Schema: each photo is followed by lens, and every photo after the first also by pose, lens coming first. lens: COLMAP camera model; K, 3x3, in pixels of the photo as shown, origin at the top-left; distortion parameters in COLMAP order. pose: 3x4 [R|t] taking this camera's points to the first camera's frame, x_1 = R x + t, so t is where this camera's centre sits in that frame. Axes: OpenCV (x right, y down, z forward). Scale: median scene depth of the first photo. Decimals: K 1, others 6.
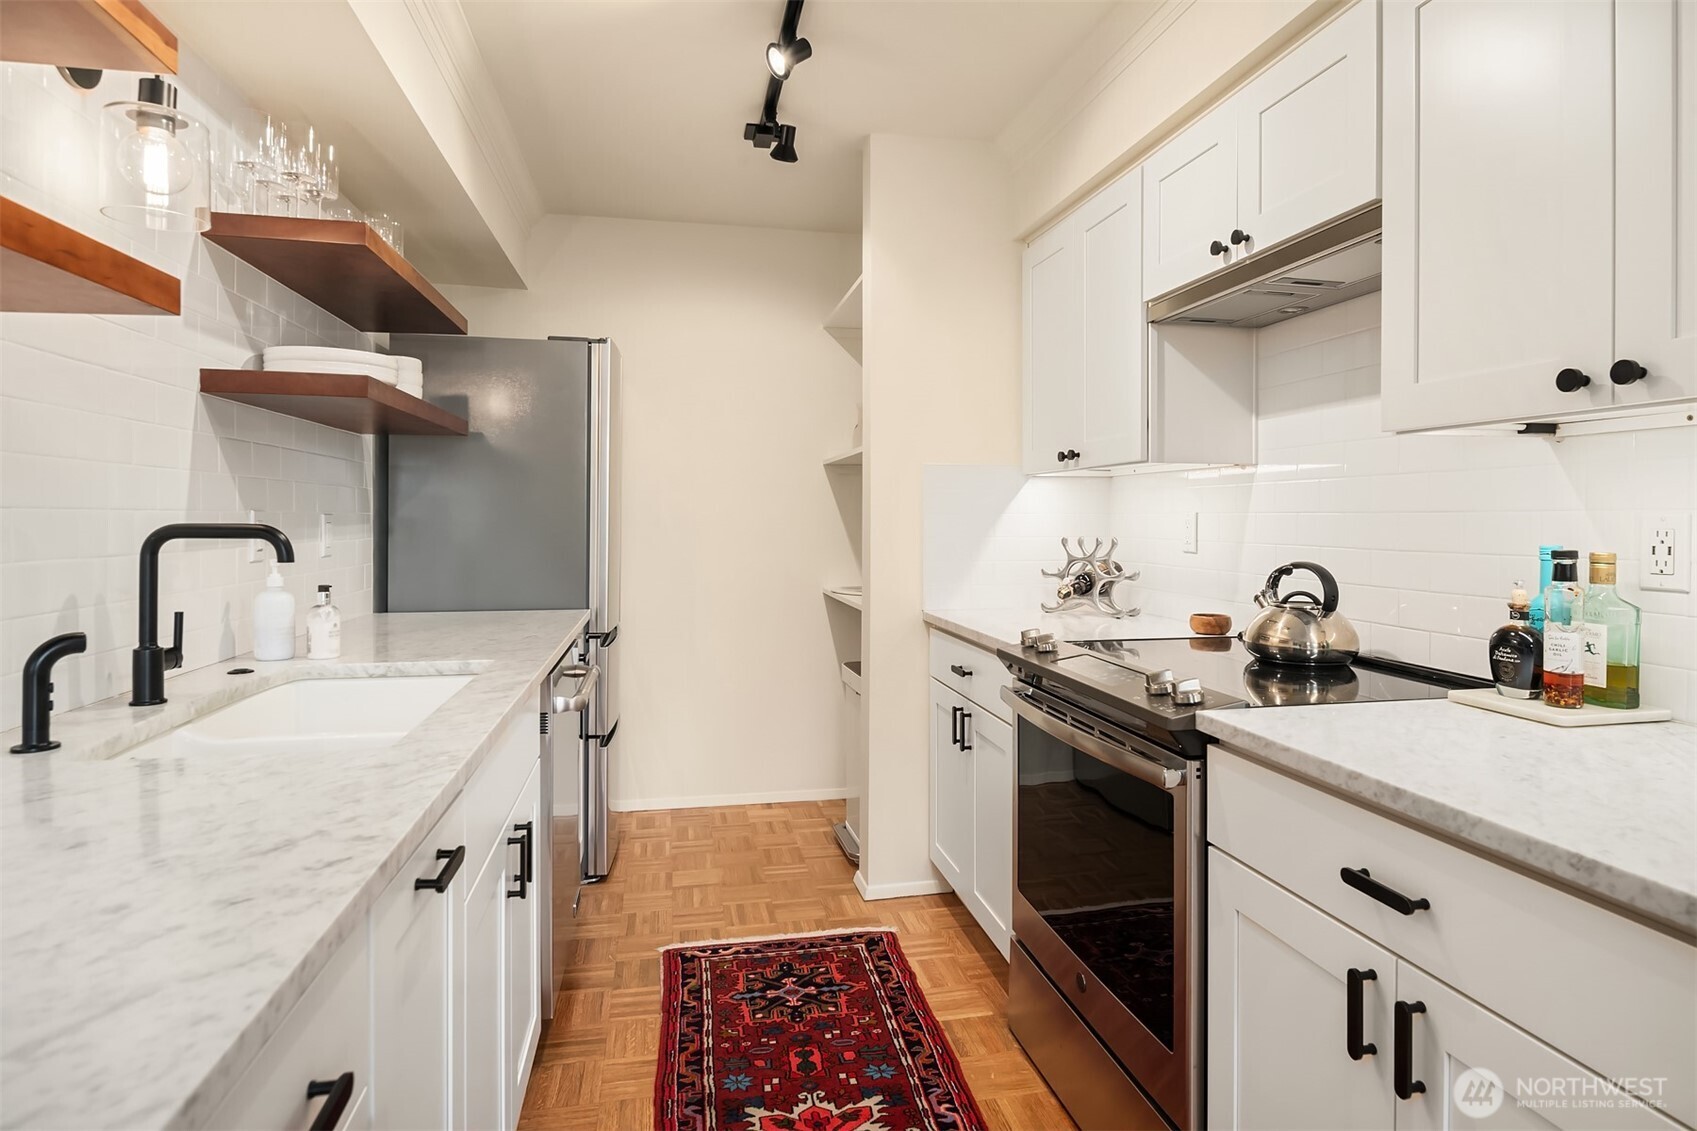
lens RADIAL K [[942.7, 0, 850.2], [0, 942.7, 517.1], [0, 0, 1]] dist [0.000274, -0.000001]
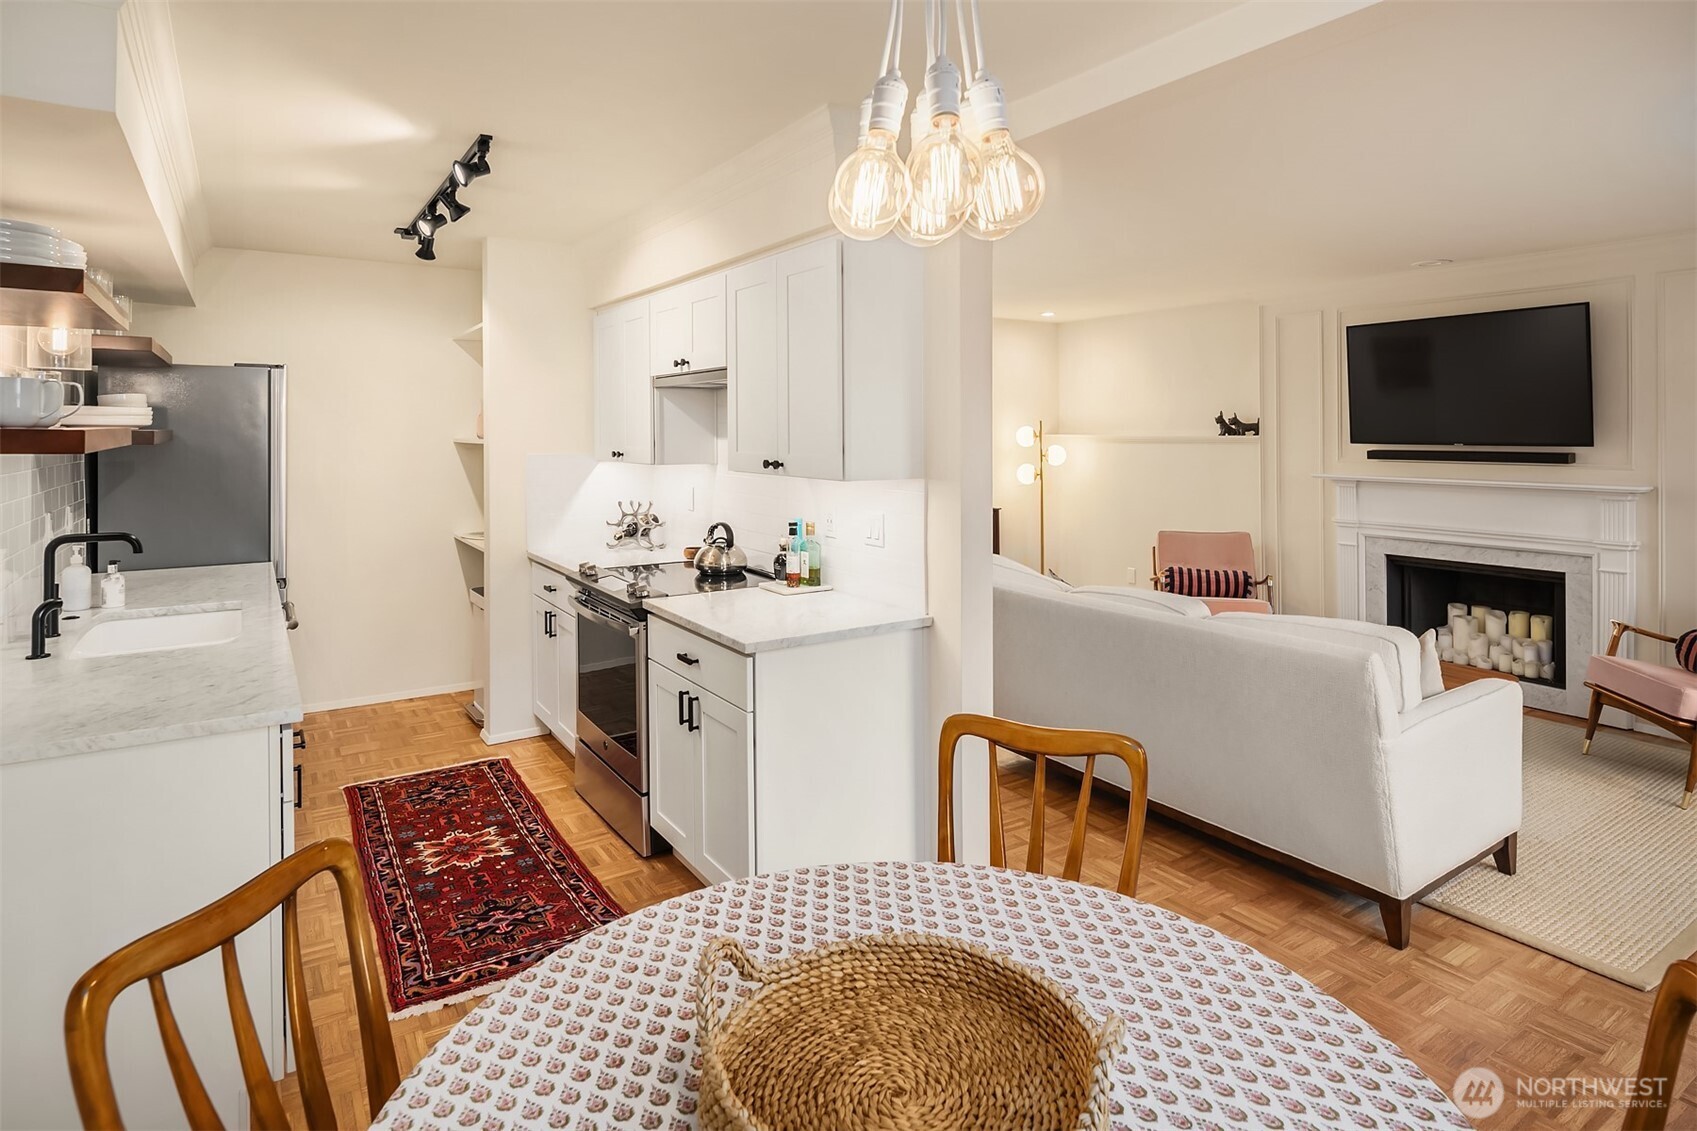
lens RADIAL K [[921.6, 0, 846.5], [0, 921.6, 448.3], [0, 0, 1]] dist [-0.001072, -0.000733]
pose [[0.928065, -0.008784, 0.372316, 0.004712], [0.003214, 0.999873, 0.015579, -0.116943], [-0.372405, -0.013262, 0.927975, -0.759567]]
